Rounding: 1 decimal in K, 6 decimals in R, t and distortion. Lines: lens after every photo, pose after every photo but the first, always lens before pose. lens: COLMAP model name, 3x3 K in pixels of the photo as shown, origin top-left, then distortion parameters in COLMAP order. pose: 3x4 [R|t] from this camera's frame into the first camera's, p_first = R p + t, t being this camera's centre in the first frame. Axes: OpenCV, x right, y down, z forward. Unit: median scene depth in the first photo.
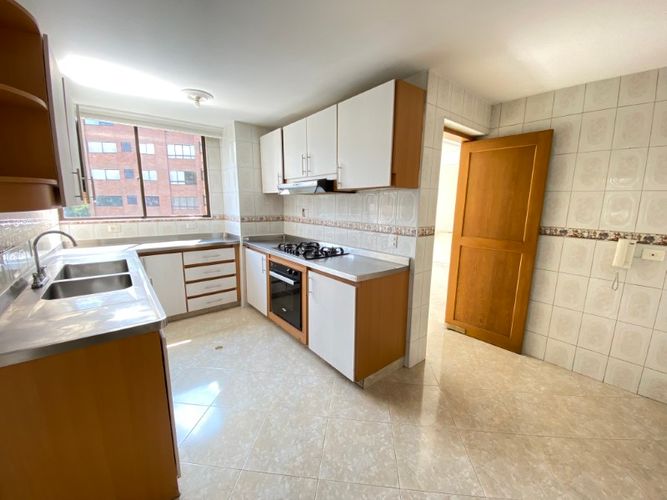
lens RADIAL K [[266.4, 0, 332.5], [0, 266.4, 248.6], [0, 0, 1]] dist [0.035112, -0.021698]
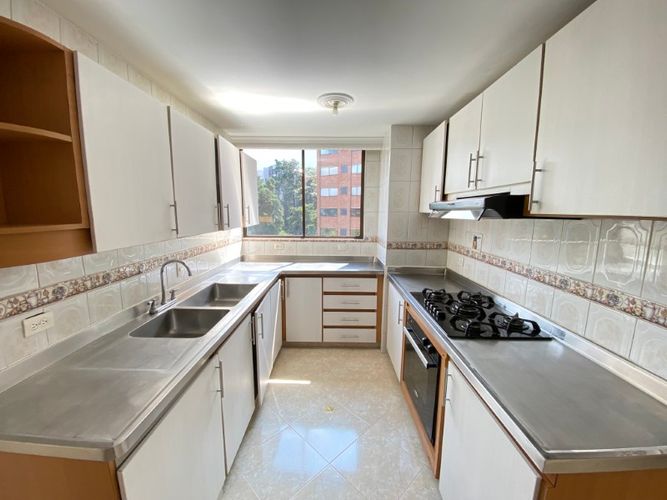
lens RADIAL K [[268.9, 0, 331.2], [0, 268.9, 249.3], [0, 0, 1]] dist [0.034693, -0.025720]
pose [[0.772800, 0.085961, -0.628801, 0.039614], [-0.108399, 0.994104, 0.002677, -0.086231], [0.625323, 0.066092, 0.777562, 0.279362]]
